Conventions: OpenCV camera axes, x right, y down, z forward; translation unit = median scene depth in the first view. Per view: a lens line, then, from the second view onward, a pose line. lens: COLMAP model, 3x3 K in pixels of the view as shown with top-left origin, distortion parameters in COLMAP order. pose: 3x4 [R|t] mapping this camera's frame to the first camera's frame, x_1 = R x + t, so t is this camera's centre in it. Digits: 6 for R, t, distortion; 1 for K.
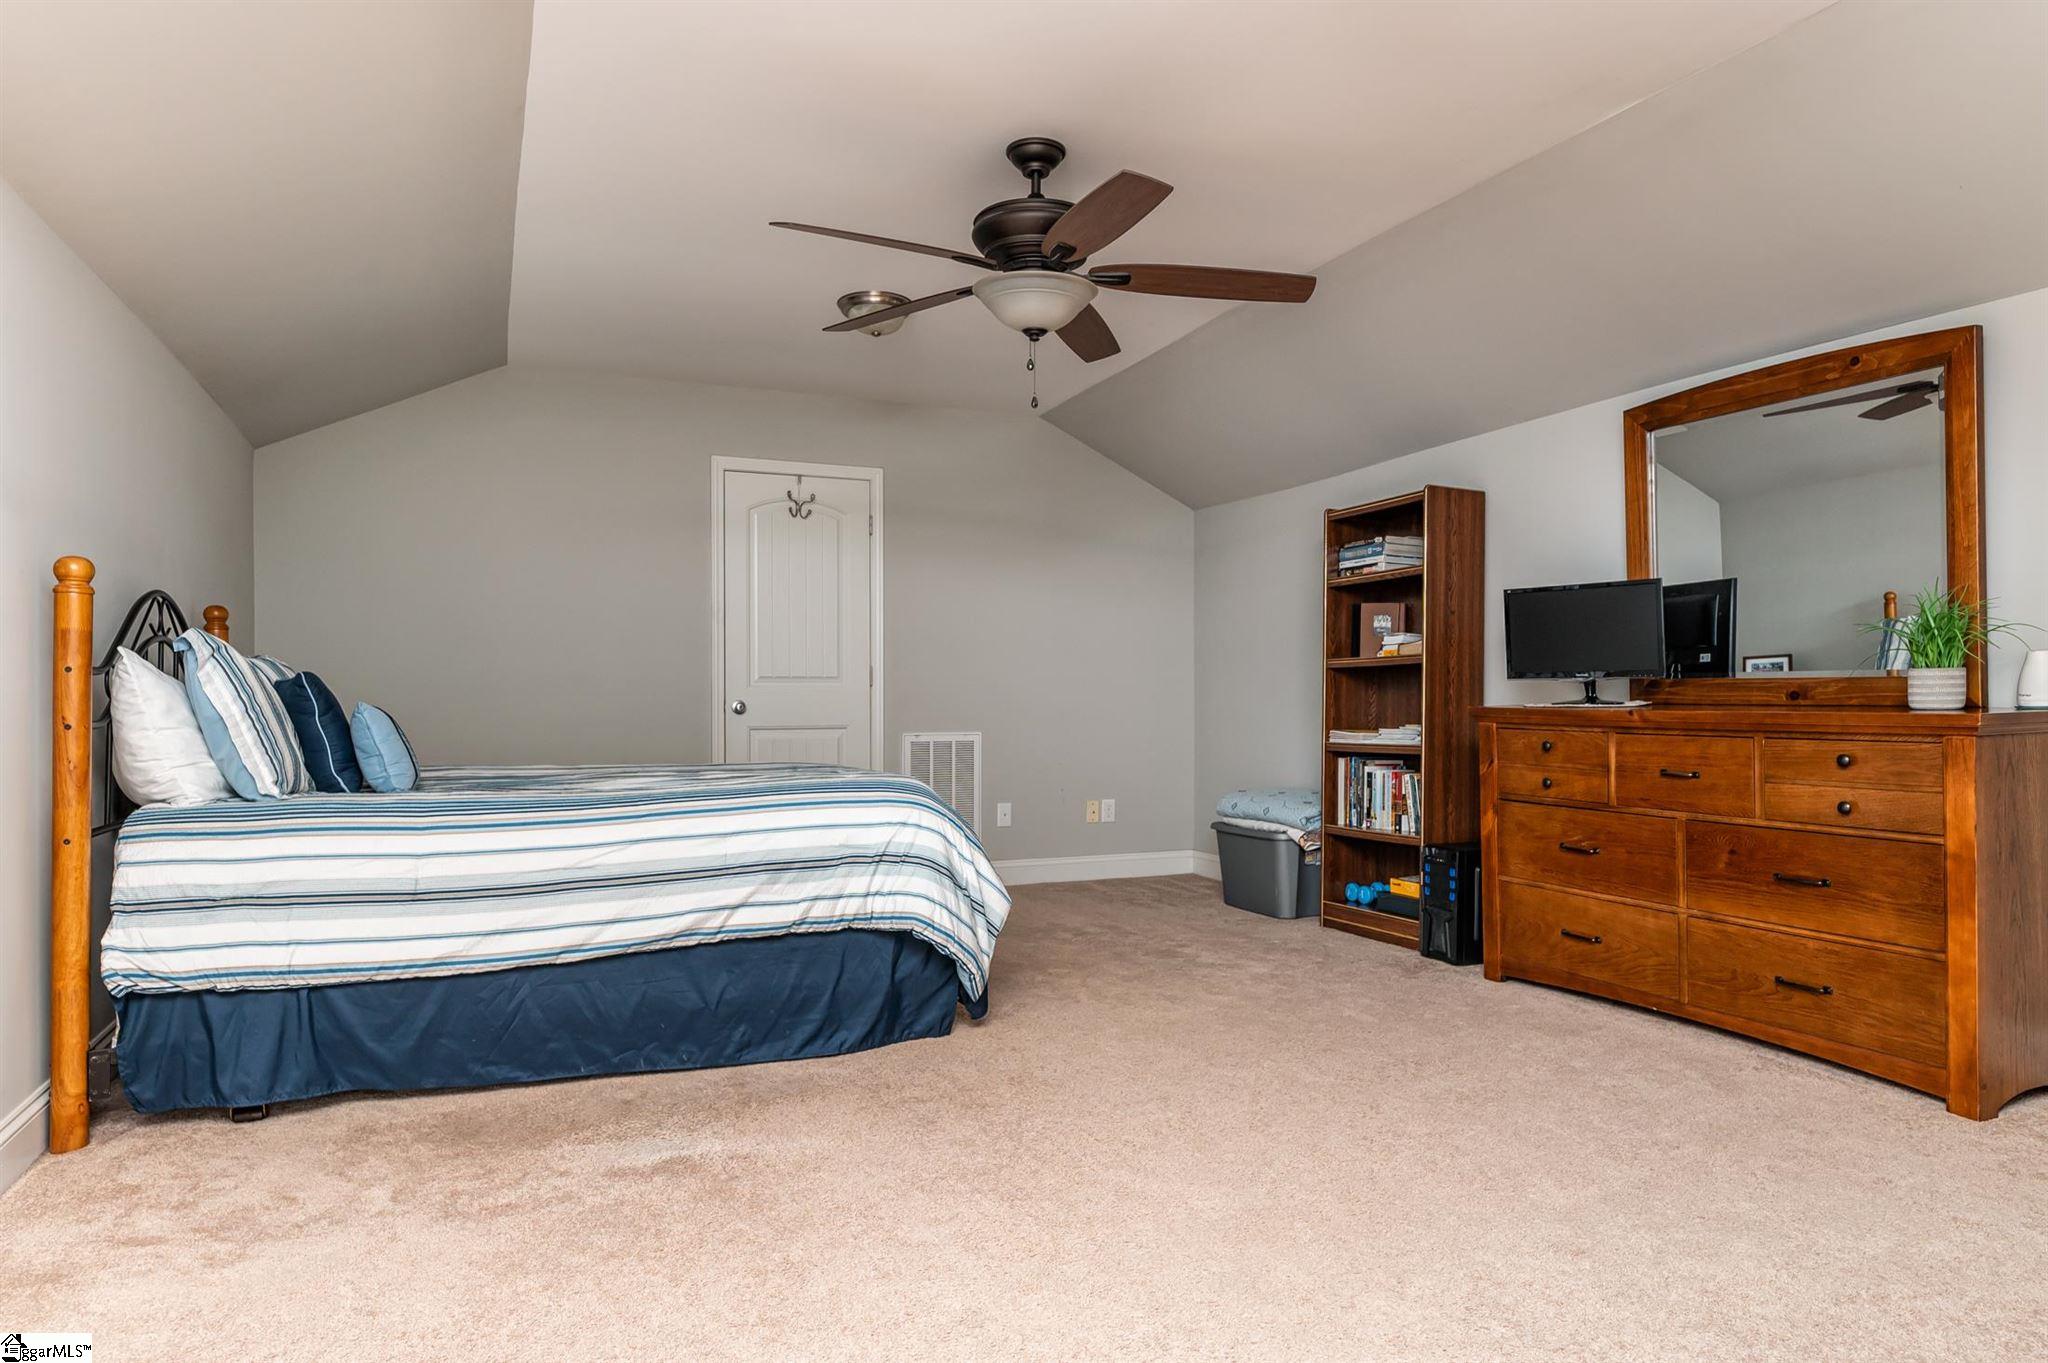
lens RADIAL K [[1228.4, 0, 1030.3], [0, 1228.4, 683.1], [0, 0, 1]] dist [0.002501, -0.001448]
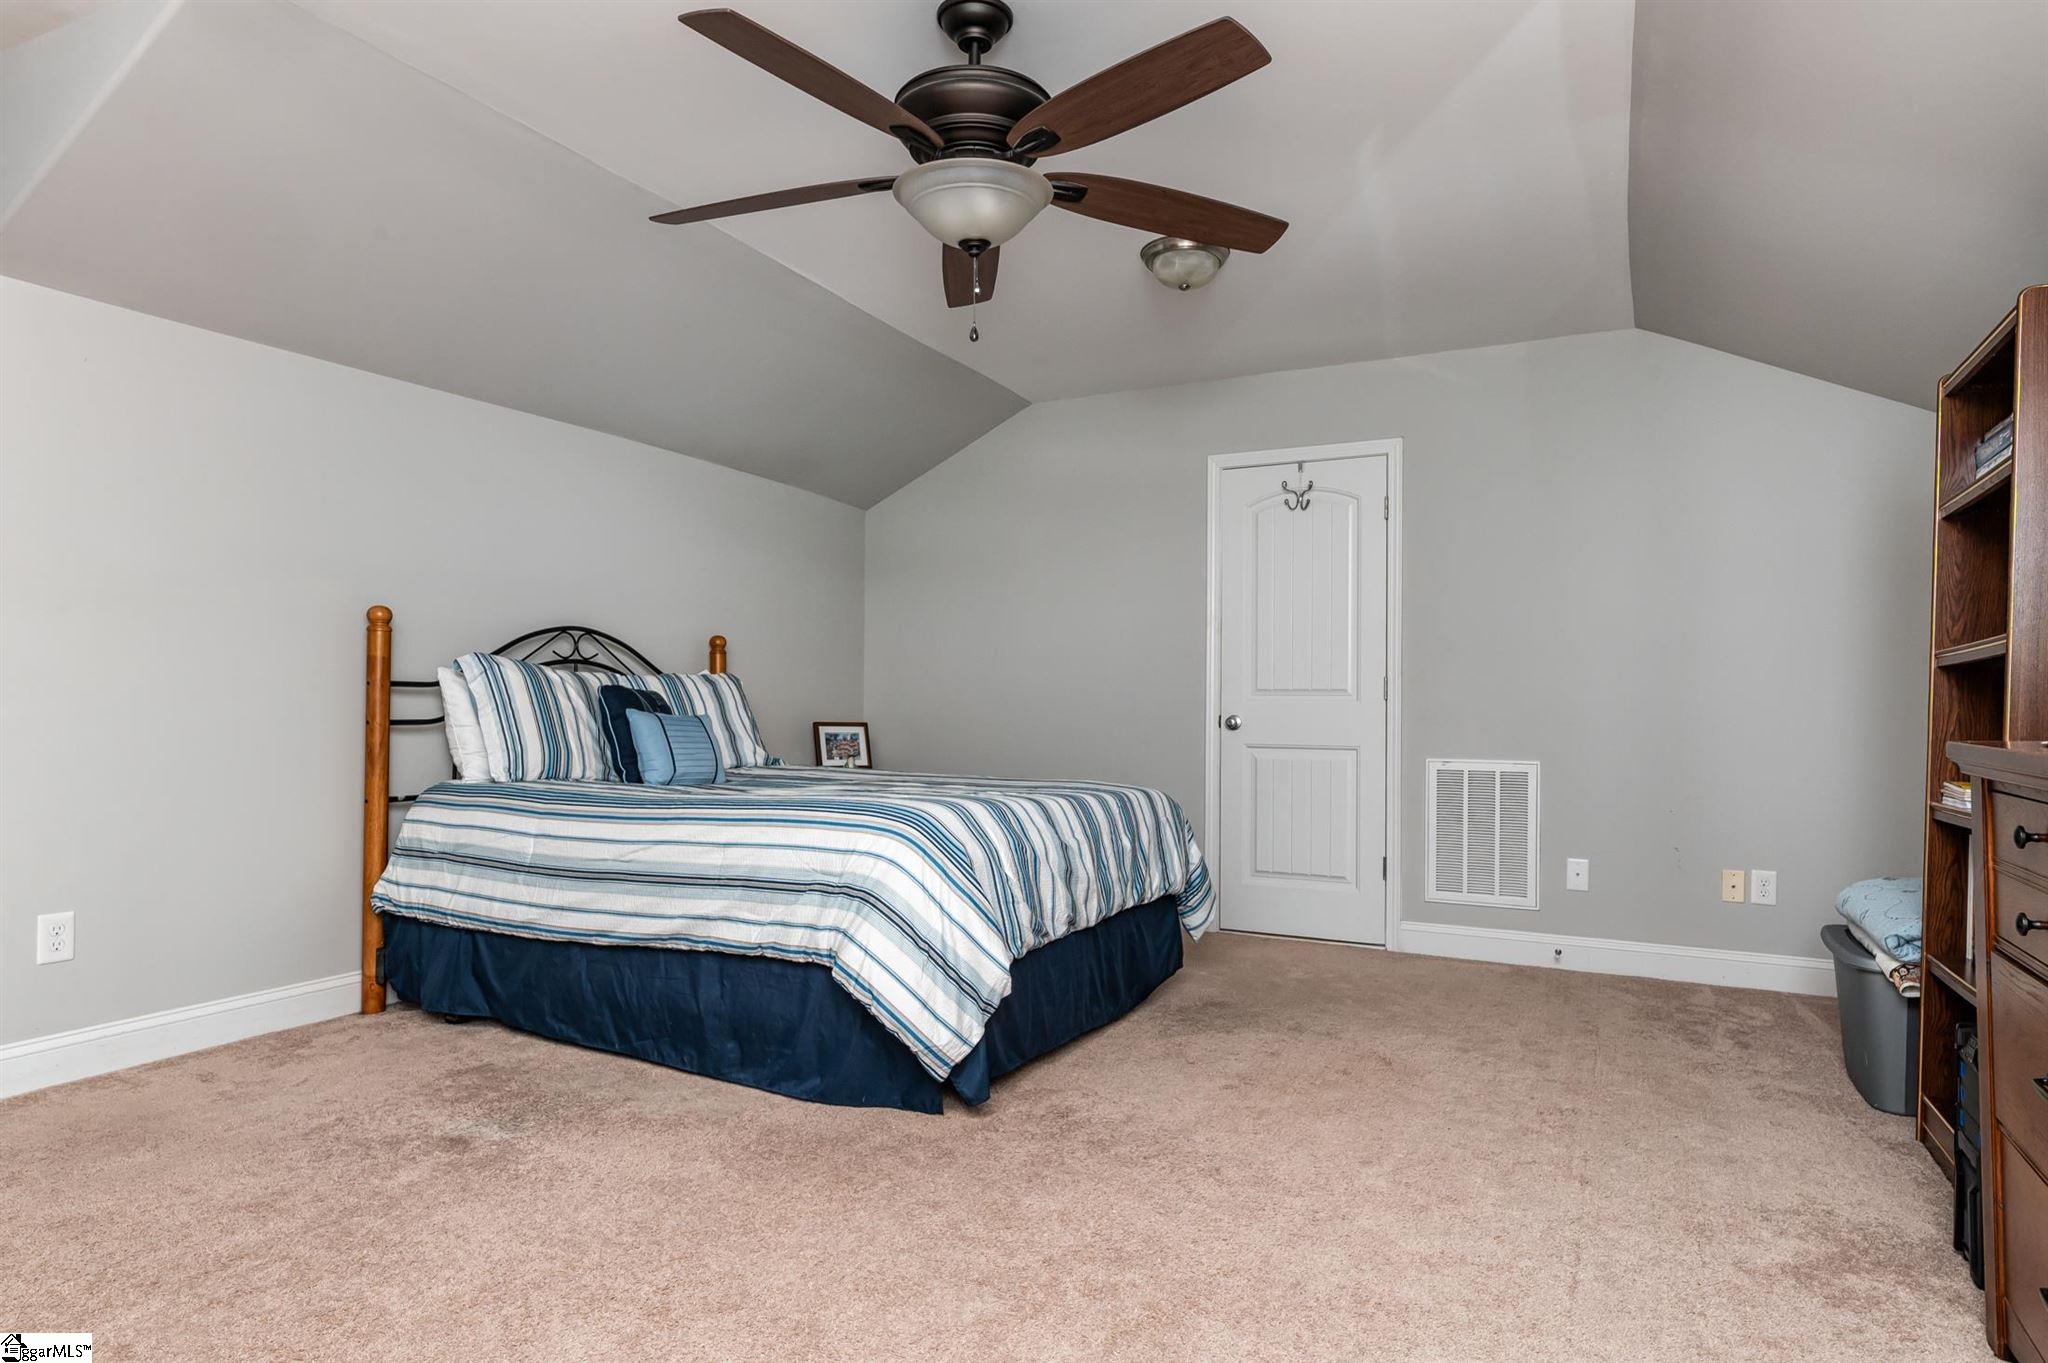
lens RADIAL K [[1176.0, 0, 1028.5], [0, 1176.0, 690.6], [0, 0, 1]] dist [-0.002702, 0.002663]
pose [[0.631076, -0.004032, -0.775710, 0.604621], [-0.002496, 0.999971, -0.007229, 0.003849], [0.775717, 0.006499, 0.631048, 0.551701]]
